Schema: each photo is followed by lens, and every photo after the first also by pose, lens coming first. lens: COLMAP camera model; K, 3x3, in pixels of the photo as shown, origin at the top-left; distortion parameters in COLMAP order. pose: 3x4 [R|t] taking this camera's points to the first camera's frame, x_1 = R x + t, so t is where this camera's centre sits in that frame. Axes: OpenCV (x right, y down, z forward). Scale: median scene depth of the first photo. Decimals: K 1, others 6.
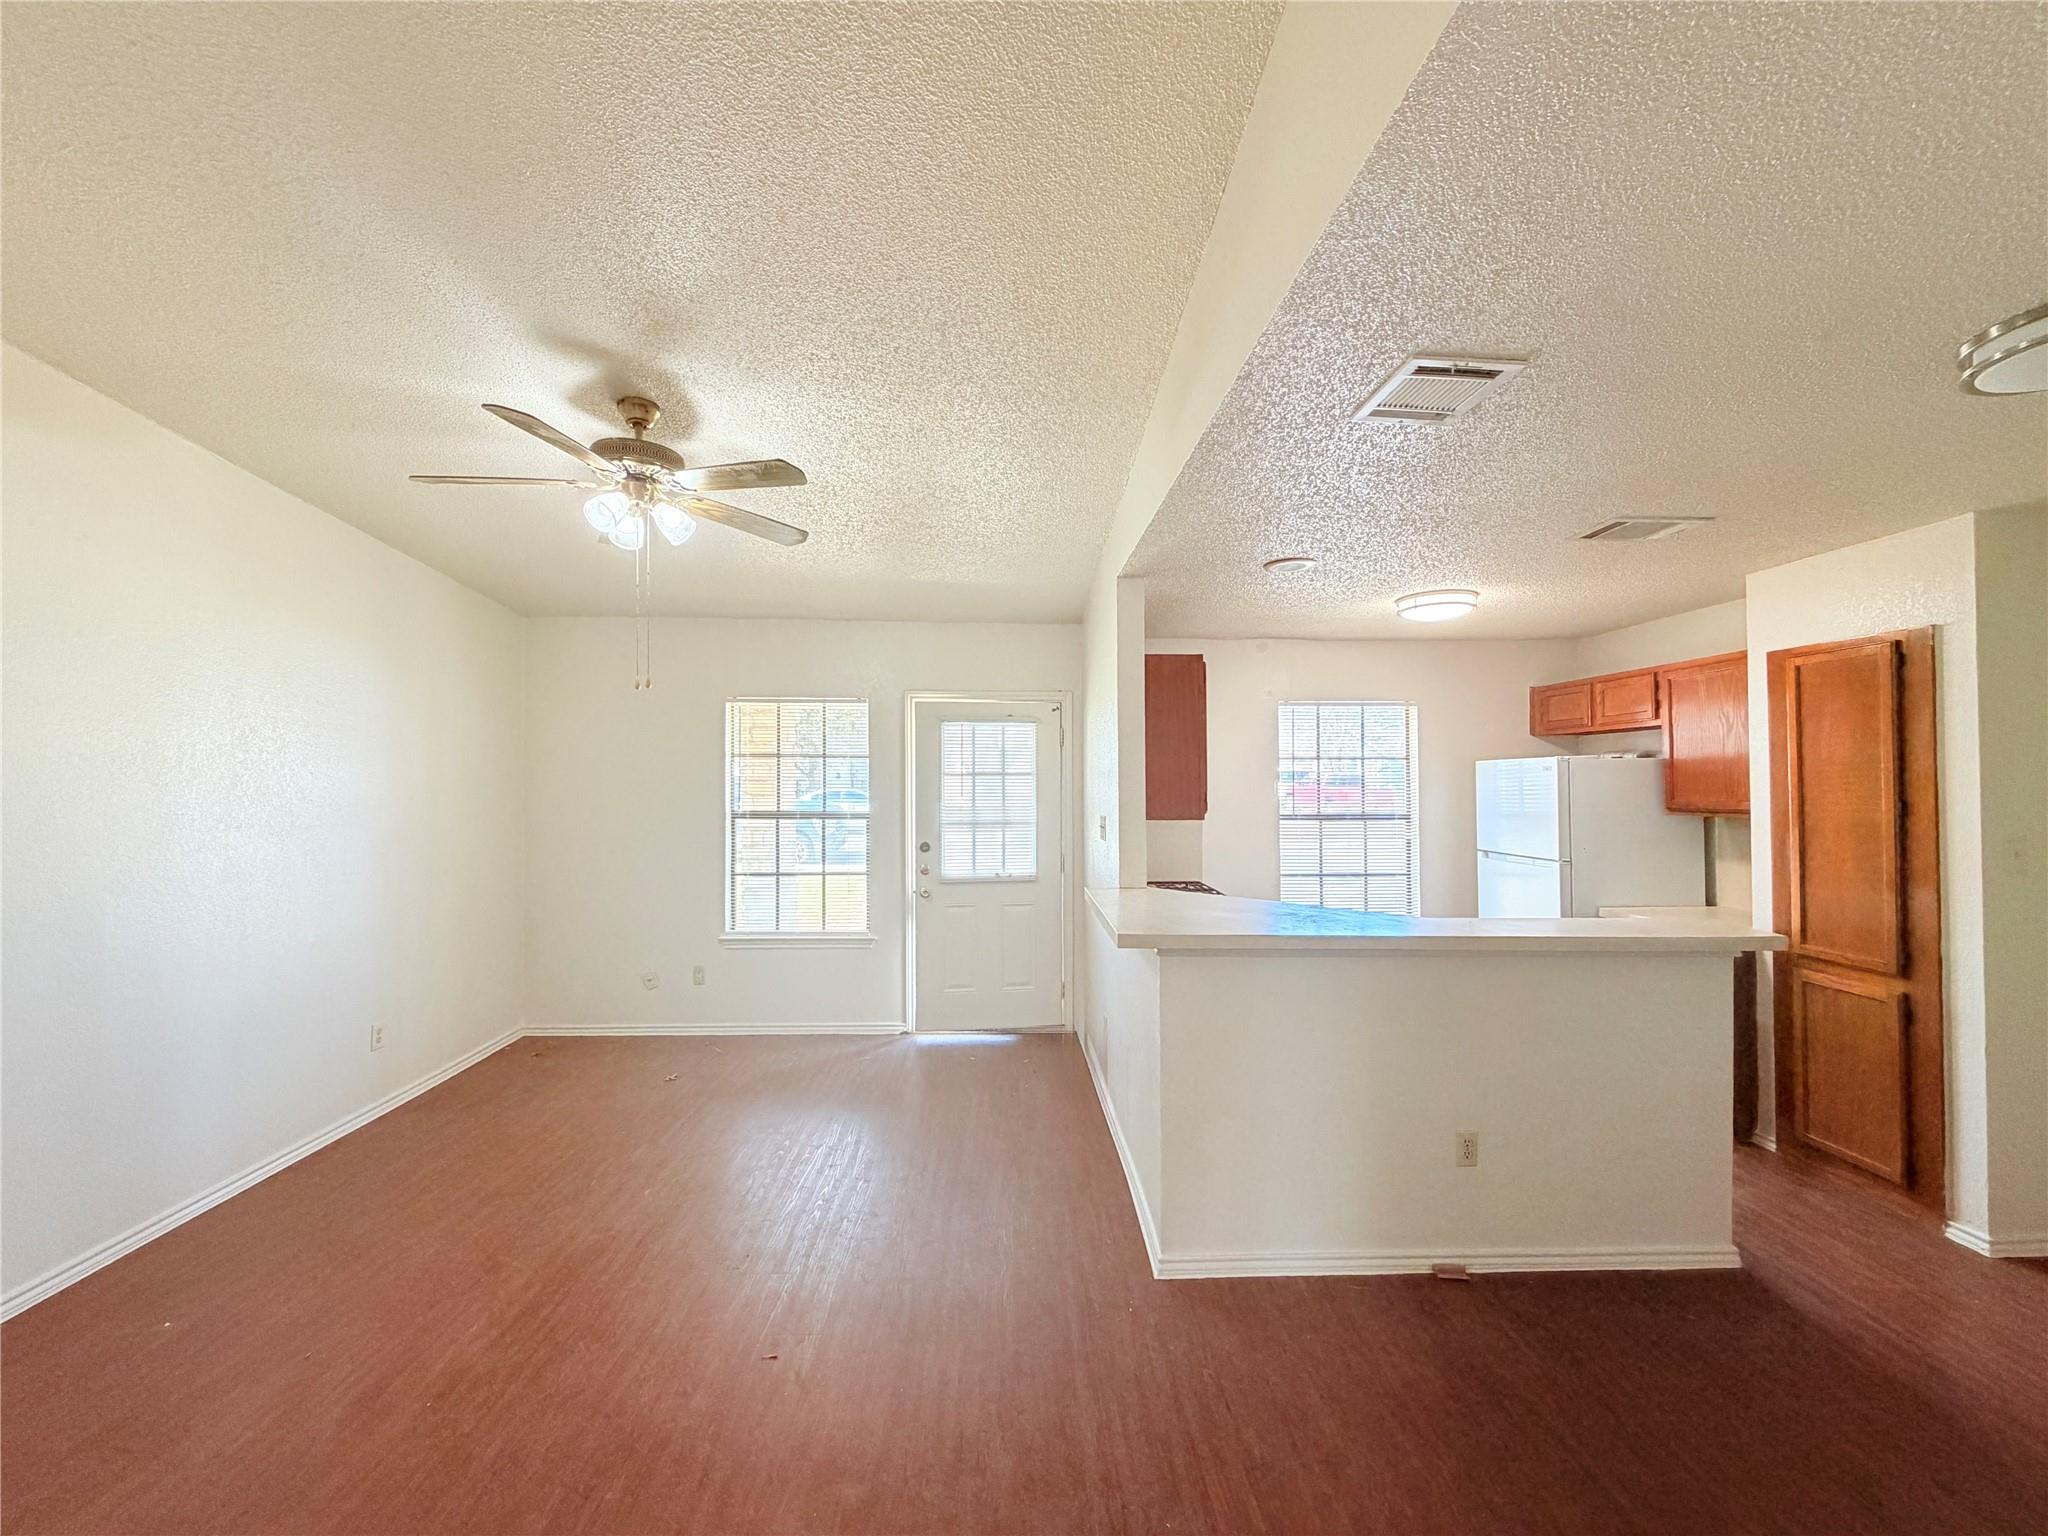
lens RADIAL K [[818.1, 0, 1019.7], [0, 818.1, 769.7], [0, 0, 1]] dist [0.000038, 0.000299]
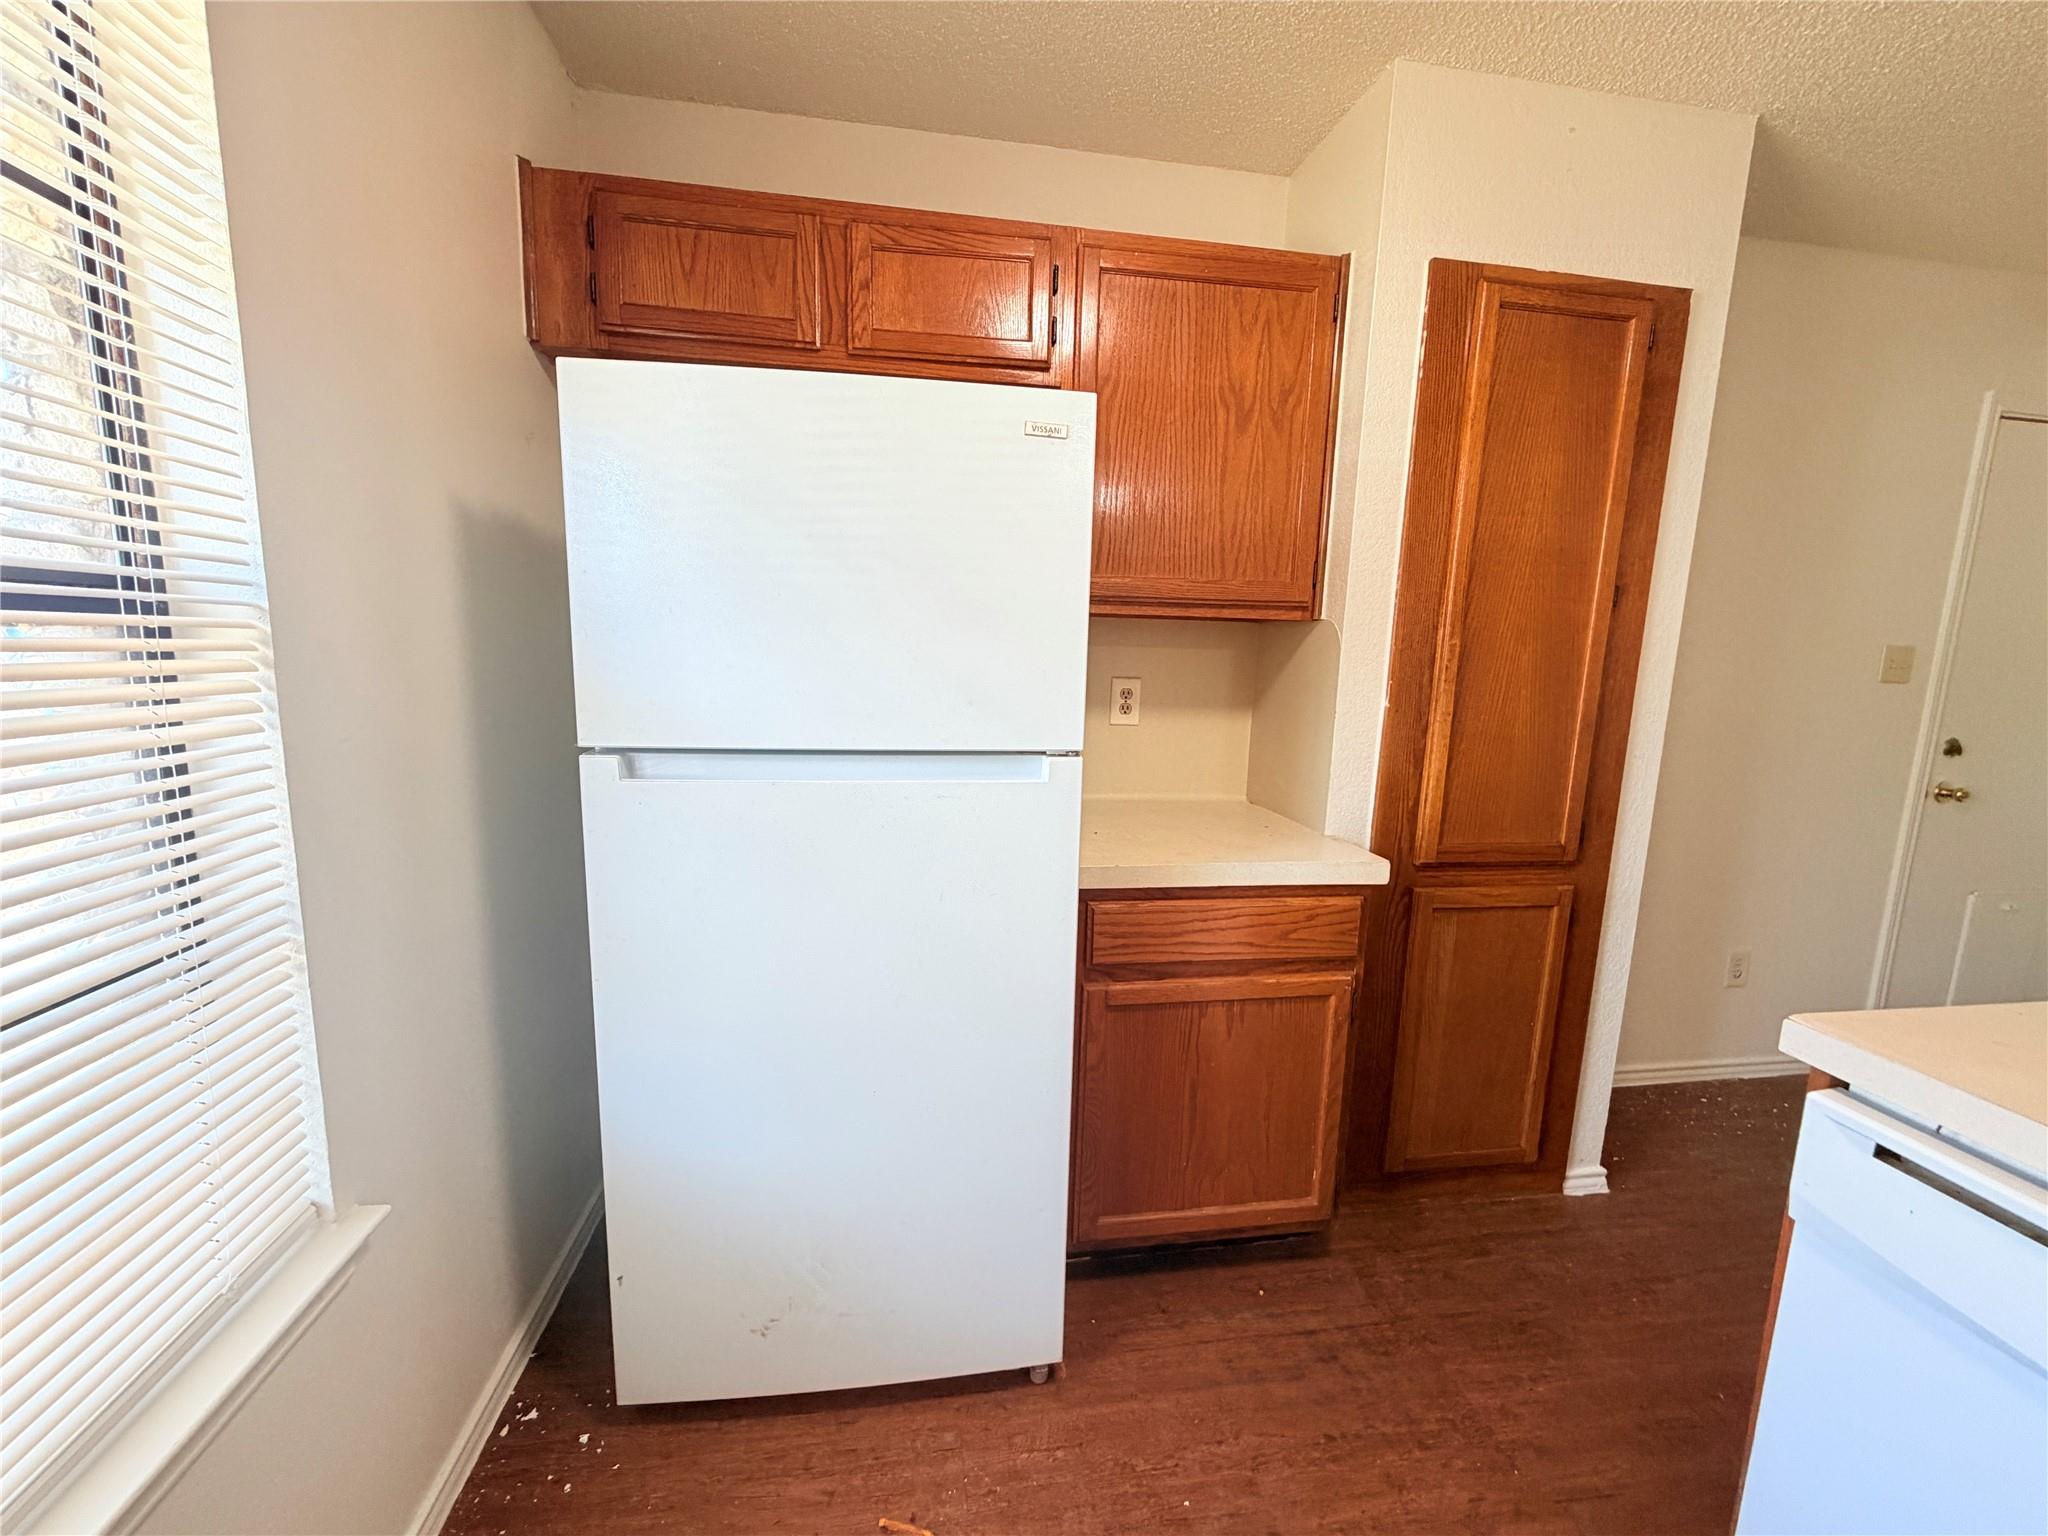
lens RADIAL K [[818.1, 0, 1019.7], [0, 818.1, 769.7], [0, 0, 1]] dist [0.000038, 0.000299]
pose [[-0.131175, -0.149151, 0.980075, 0.368274], [-0.043892, 0.988522, 0.144562, 0.076091], [-0.990387, -0.024054, -0.136215, 1.089885]]
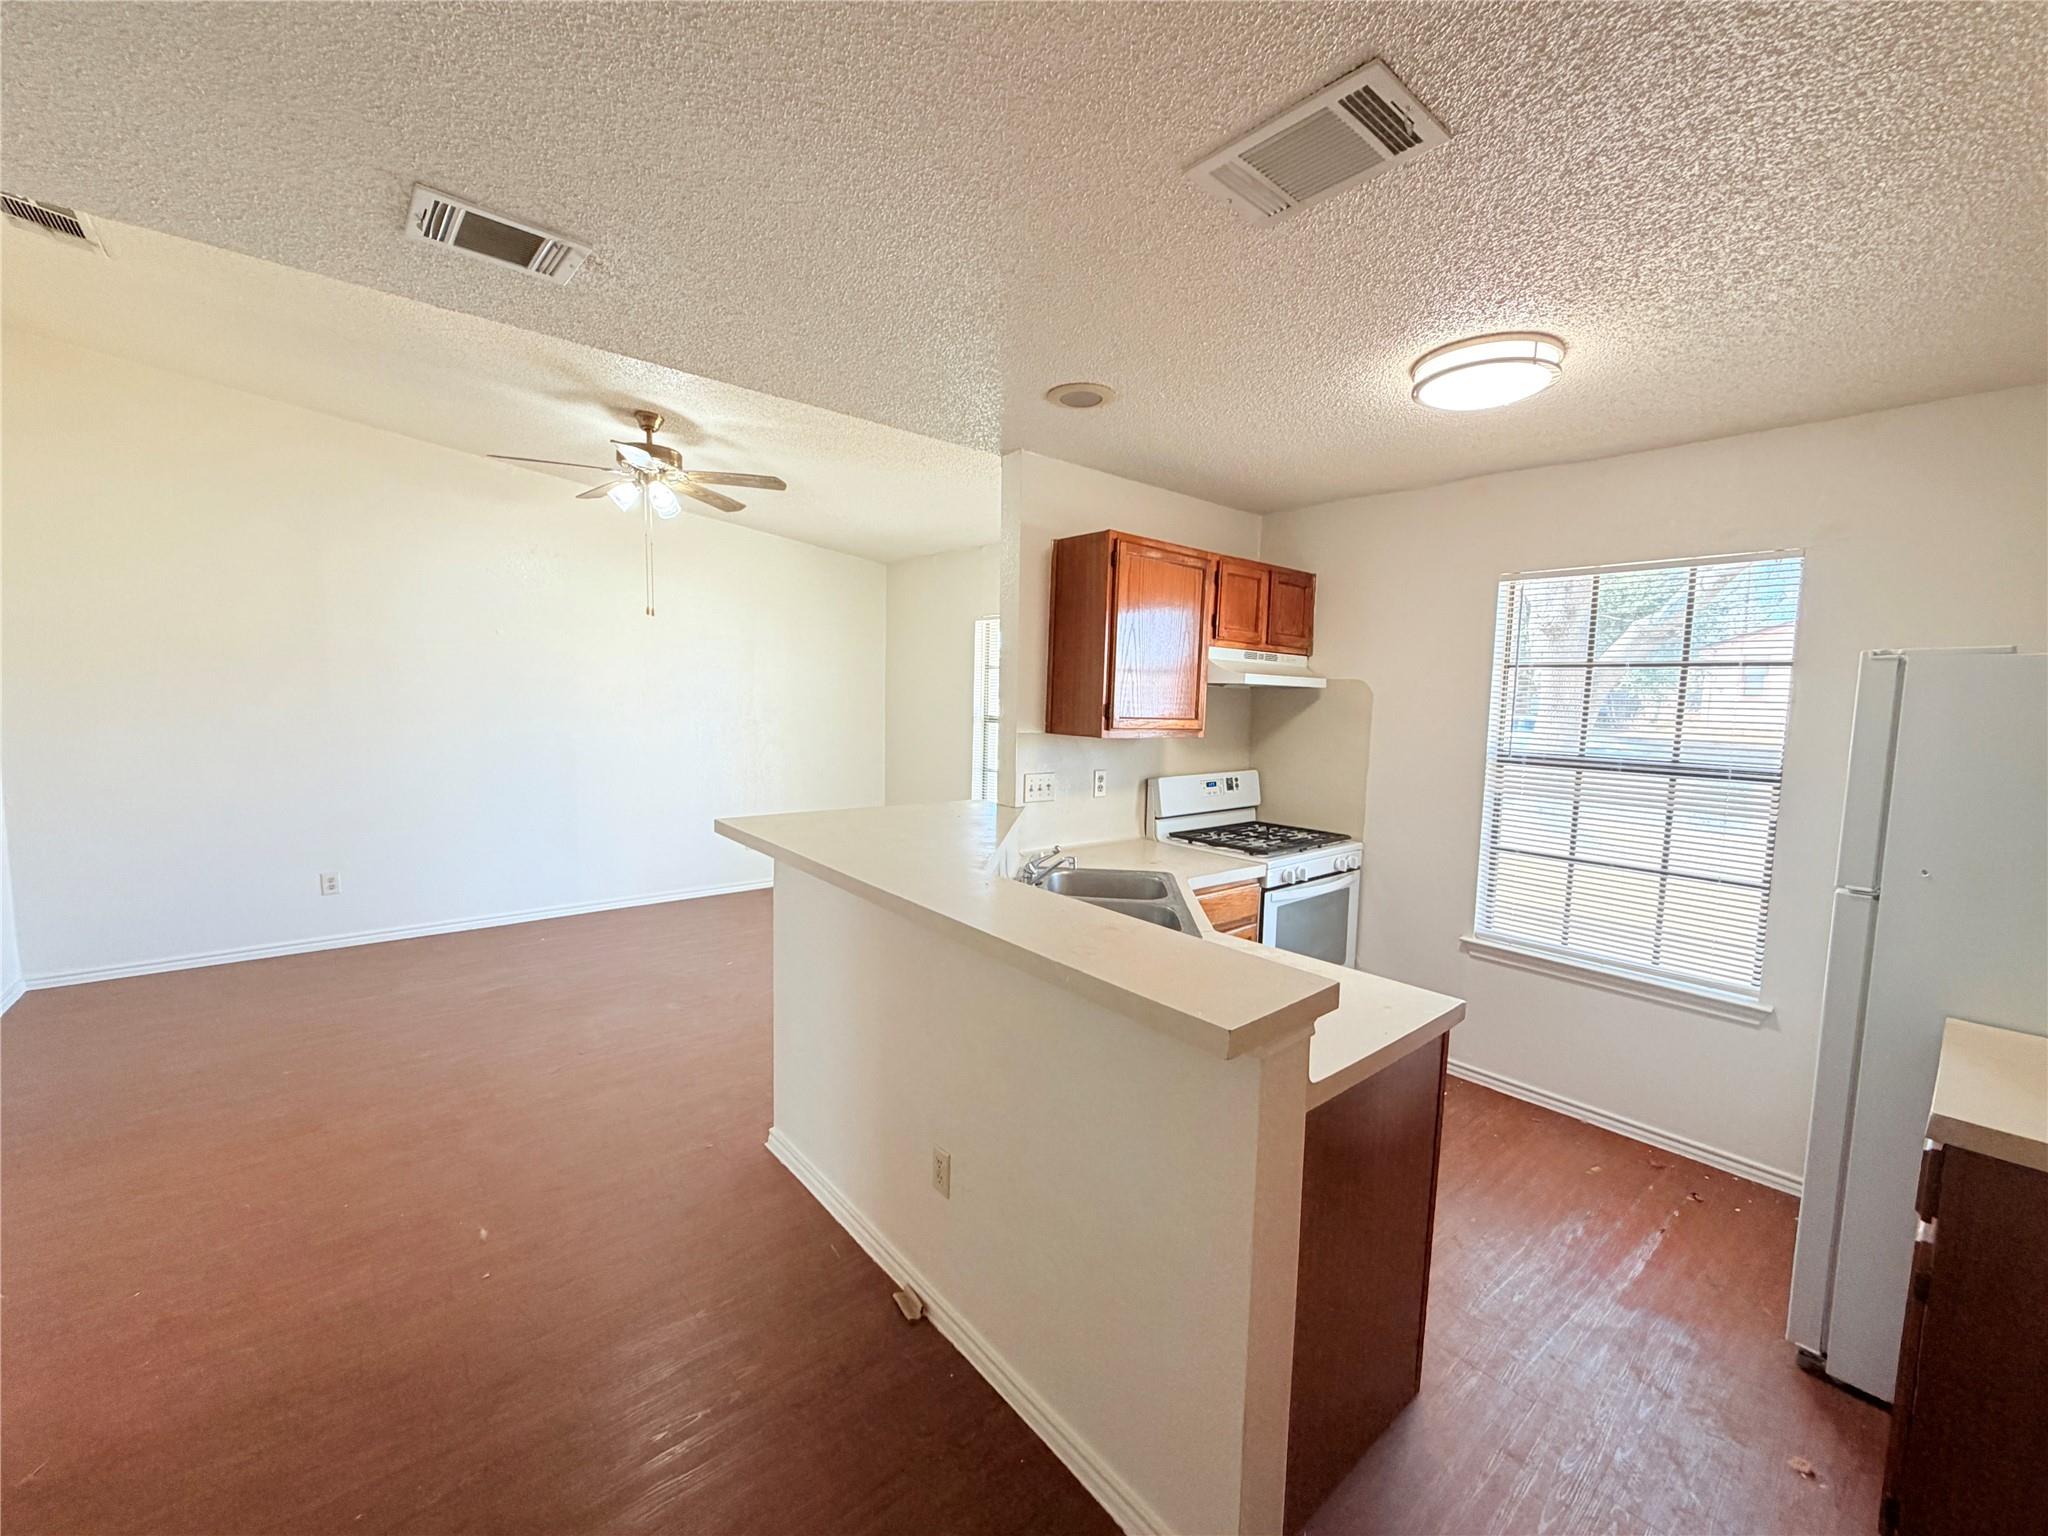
lens RADIAL K [[818.1, 0, 1019.7], [0, 818.1, 769.7], [0, 0, 1]] dist [0.000038, 0.000299]
pose [[0.623746, 0.089338, -0.776505, 0.739366], [-0.016786, 0.994749, 0.100963, 0.011156], [0.781447, -0.049941, 0.621970, 0.391031]]
